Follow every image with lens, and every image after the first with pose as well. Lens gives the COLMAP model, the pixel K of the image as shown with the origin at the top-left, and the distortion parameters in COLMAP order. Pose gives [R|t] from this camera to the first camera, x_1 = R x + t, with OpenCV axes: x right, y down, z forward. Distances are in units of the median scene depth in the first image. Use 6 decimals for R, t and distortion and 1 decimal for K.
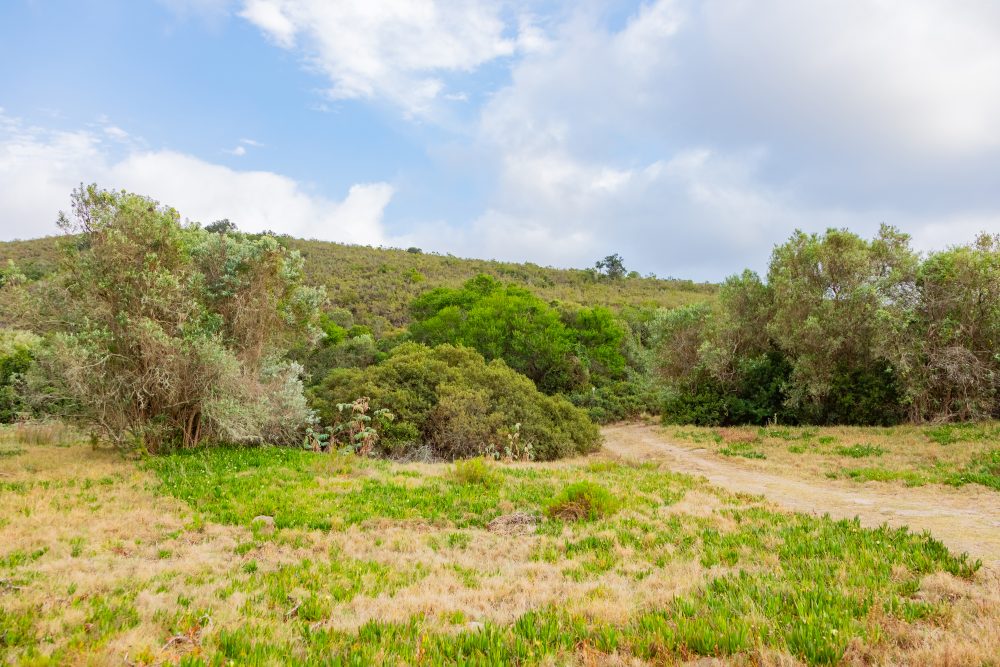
lens RADIAL K [[677.3, 0, 500.0], [0, 677.3, 333.5], [0, 0, 1]] dist [0.023184, -0.001020]
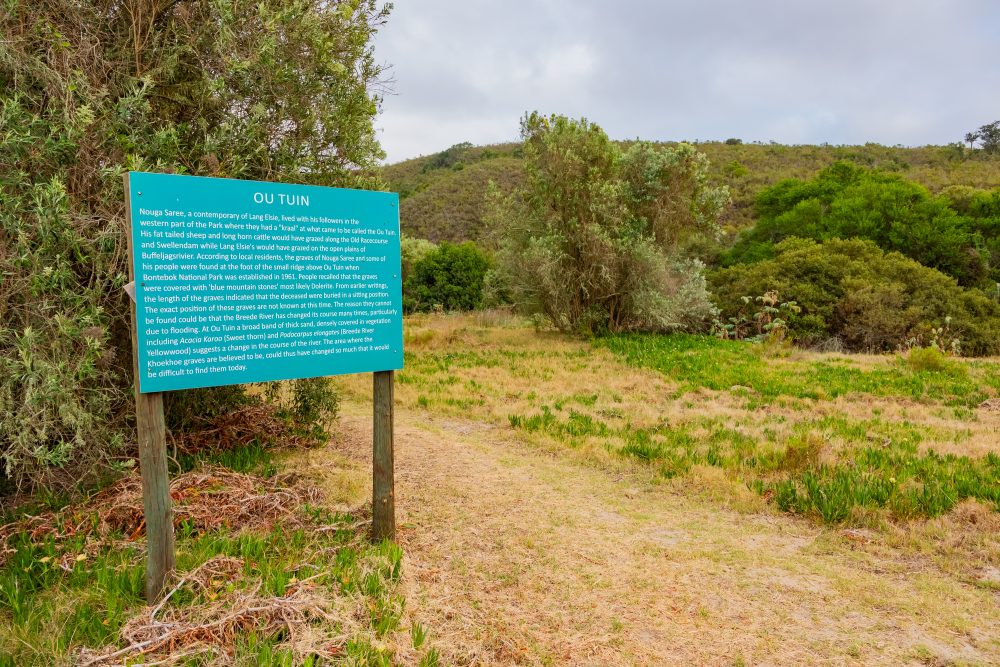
lens RADIAL K [[677.3, 0, 500.0], [0, 677.3, 333.5], [0, 0, 1]] dist [0.023184, -0.001020]
pose [[0.907290, 0.026235, -0.419686, -0.125749], [0.034801, 0.989943, 0.137118, 0.000297], [0.419063, -0.139011, 0.897252, -0.125170]]
